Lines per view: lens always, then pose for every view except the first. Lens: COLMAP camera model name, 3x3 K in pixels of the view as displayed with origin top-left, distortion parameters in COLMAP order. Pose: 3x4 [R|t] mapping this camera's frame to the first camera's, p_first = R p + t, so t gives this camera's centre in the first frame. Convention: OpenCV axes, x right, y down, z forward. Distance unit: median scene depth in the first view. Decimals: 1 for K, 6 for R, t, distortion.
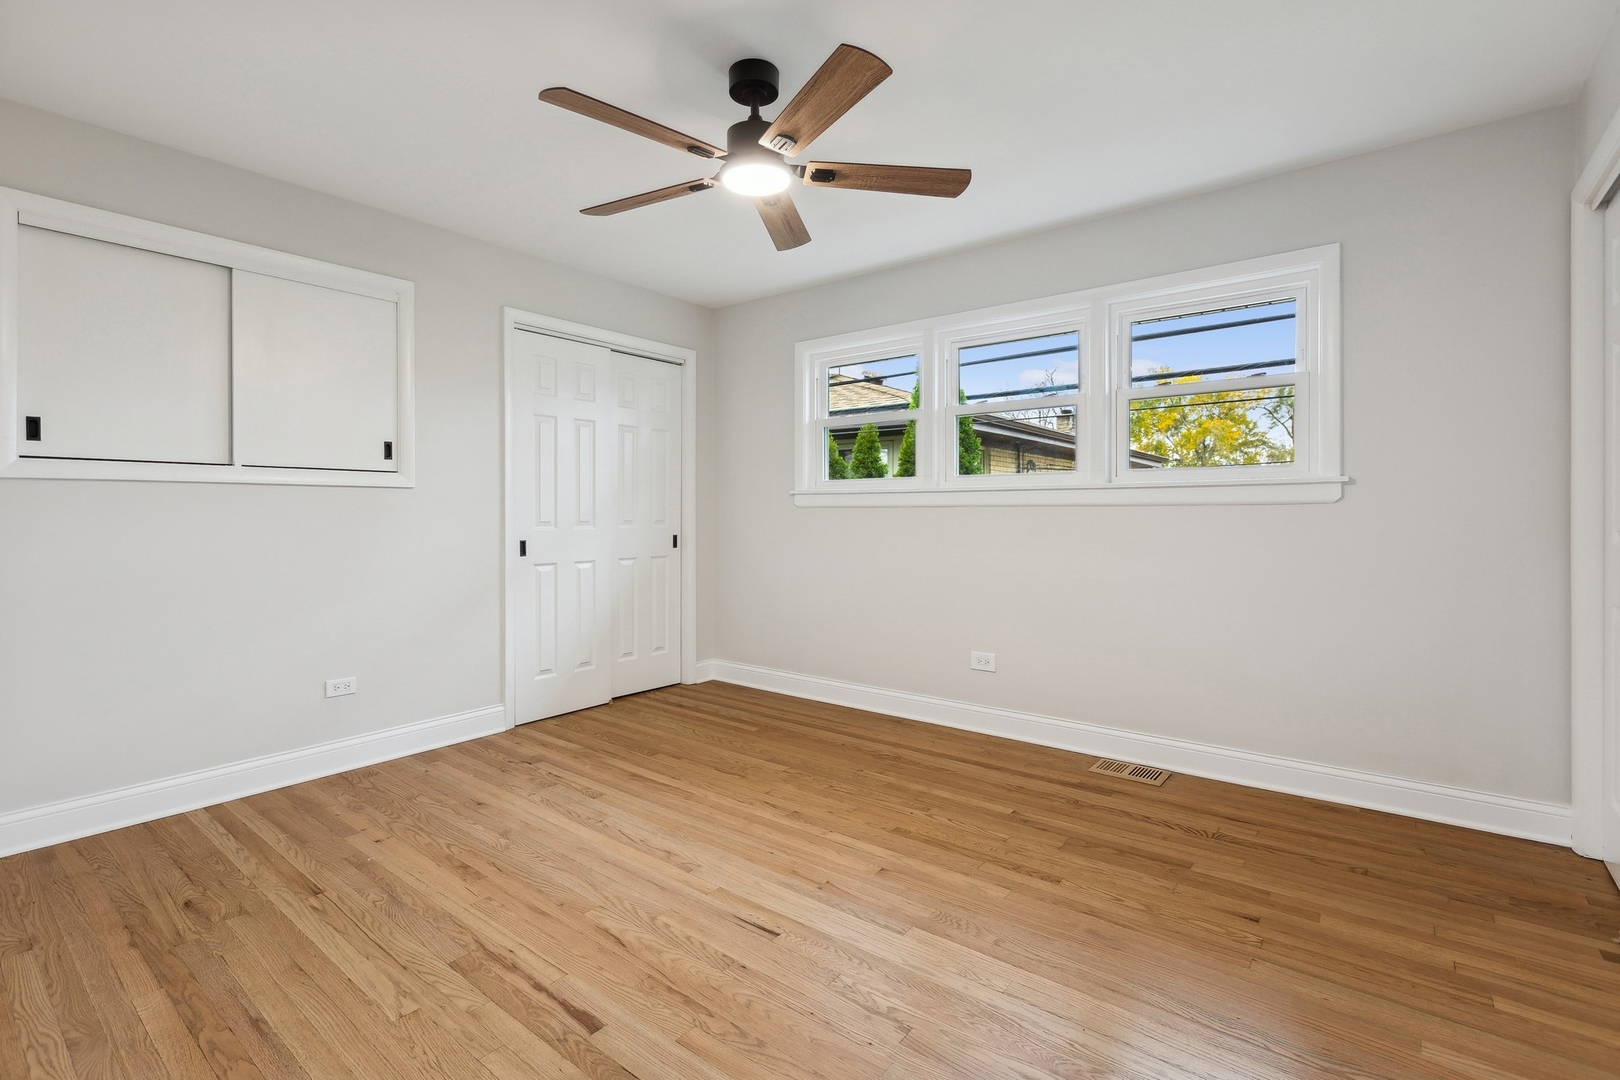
lens RADIAL K [[737.4, 0, 803.7], [0, 737.4, 512.8], [0, 0, 1]] dist [-0.000207, -0.001015]
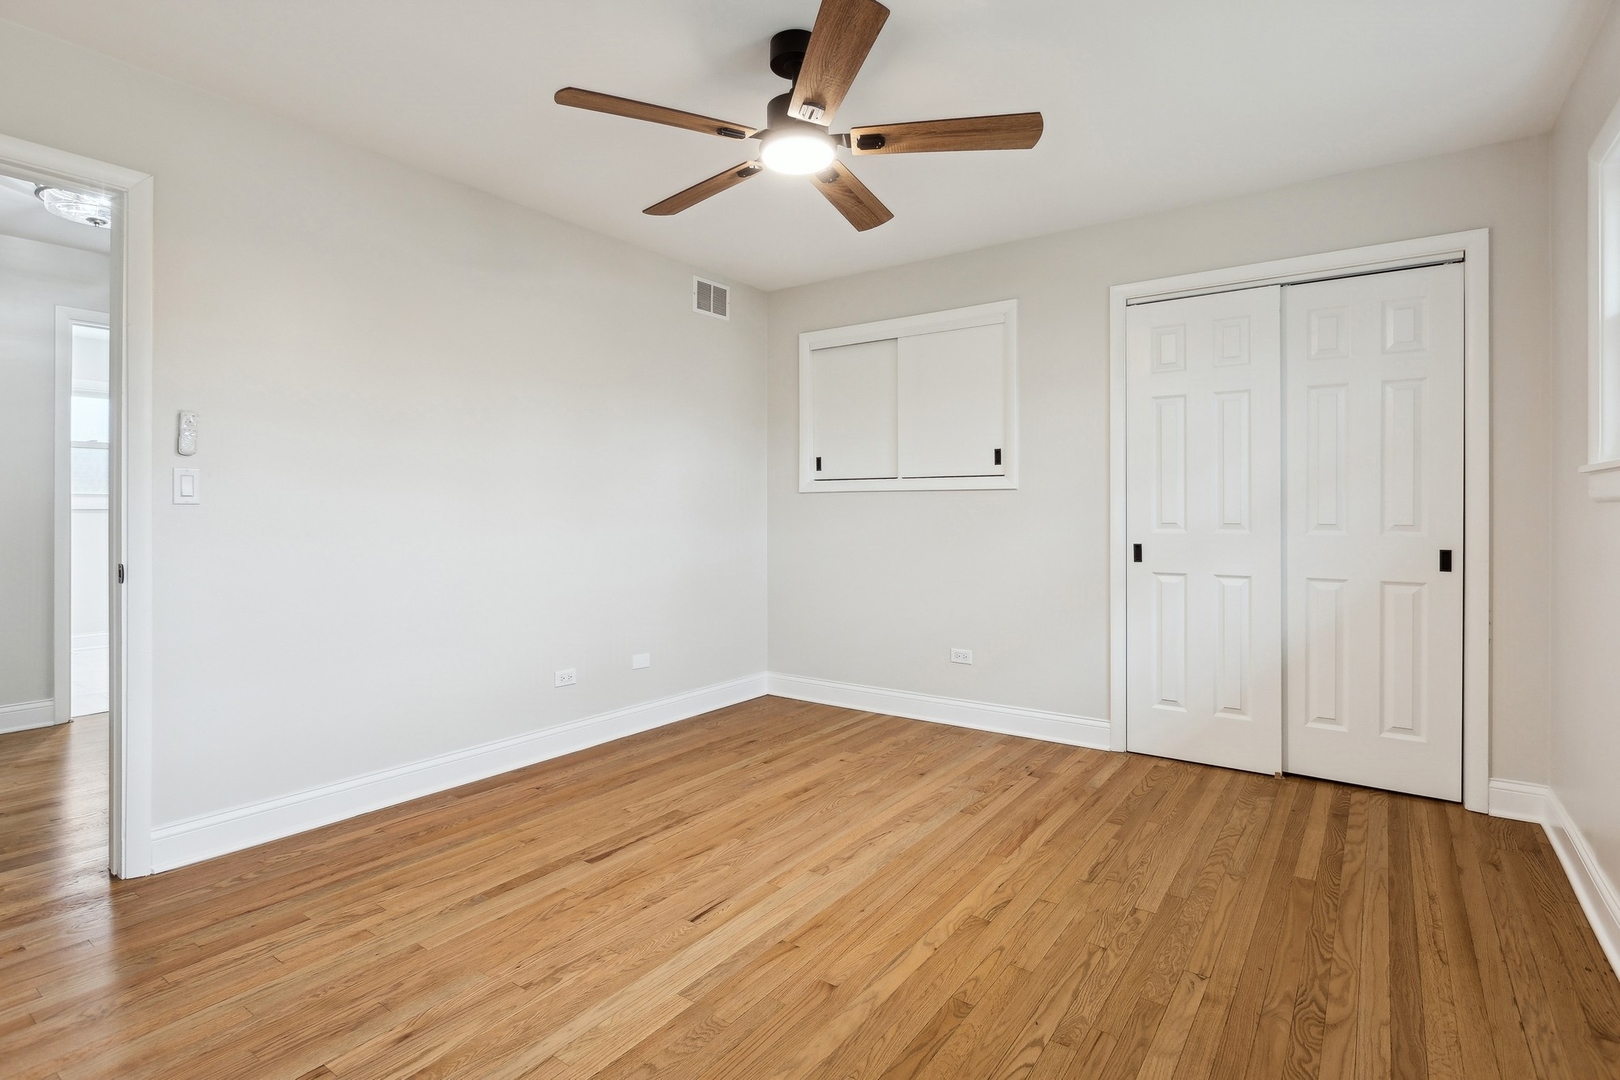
lens RADIAL K [[804.3, 0, 808.5], [0, 804.3, 512.0], [0, 0, 1]] dist [-0.003156, -0.000373]
pose [[0.045826, -0.000224, -0.998949, 0.773323], [-0.002115, 0.999998, -0.000321, 0.000747], [0.998947, 0.002127, 0.045825, 0.784696]]
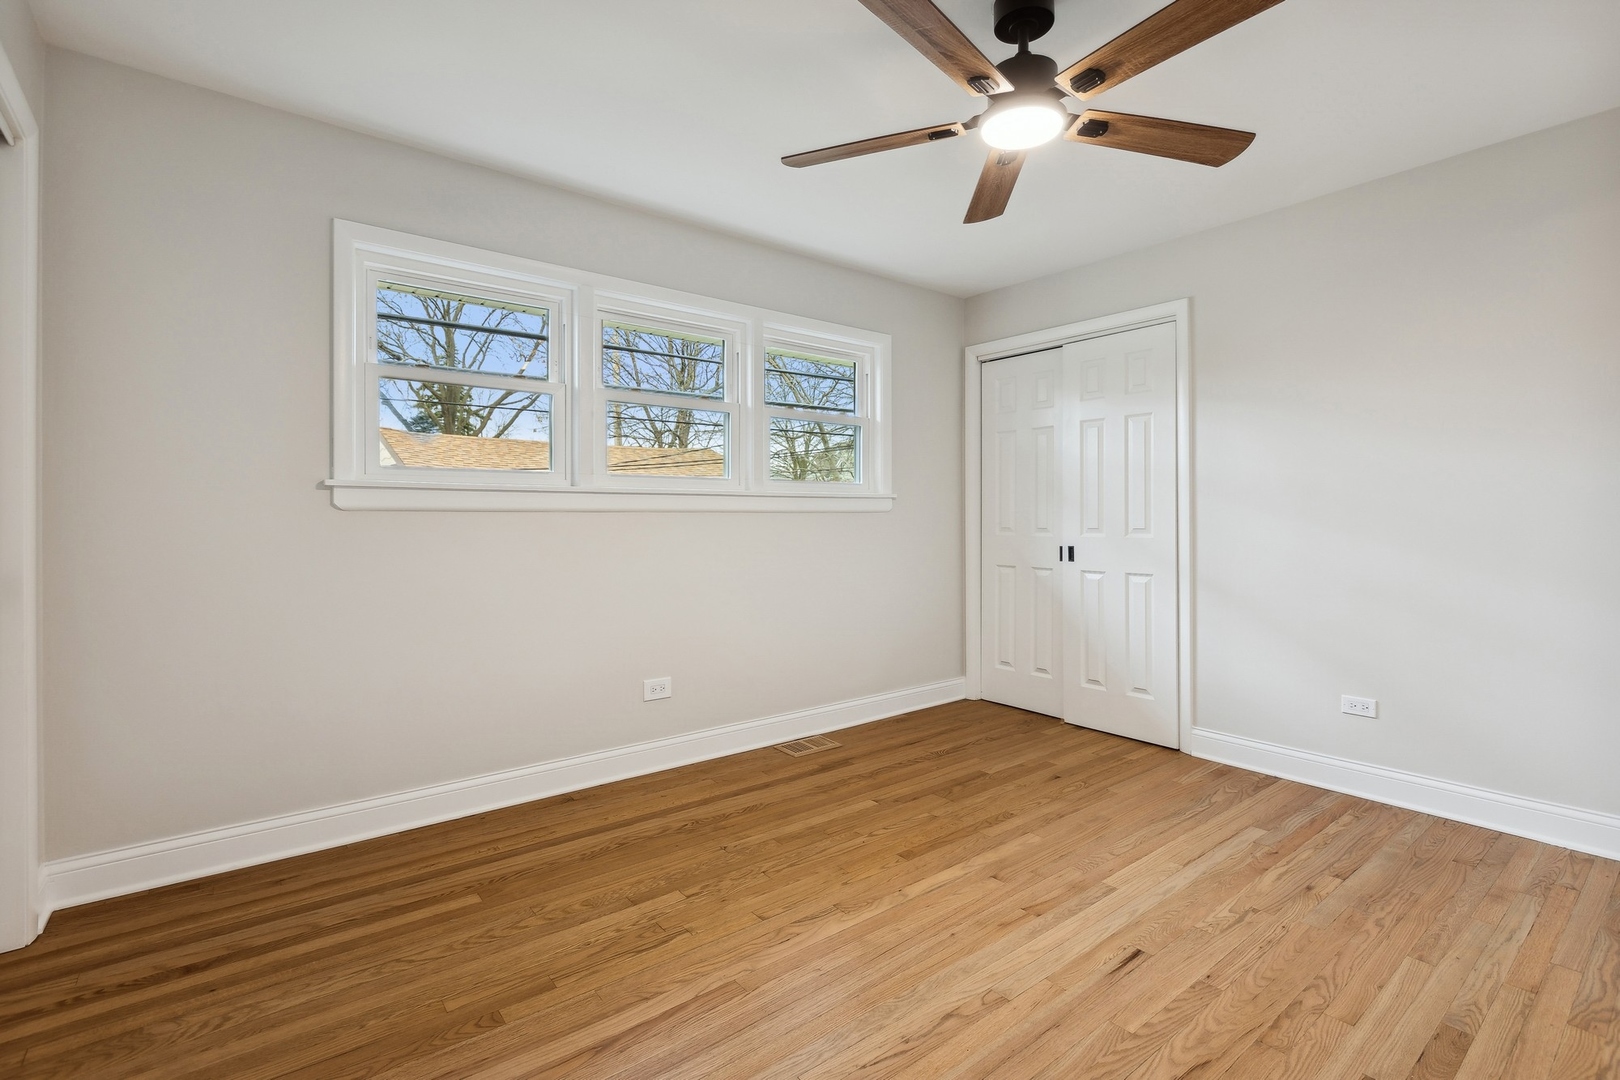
lens RADIAL K [[737.4, 0, 803.7], [0, 737.4, 512.8], [0, 0, 1]] dist [-0.000207, -0.001015]
pose [[0.240547, 0.006792, 0.970614, -0.772564], [0.003017, 0.999965, -0.007745, -0.000523], [-0.970633, 0.004792, 0.240518, 0.844250]]
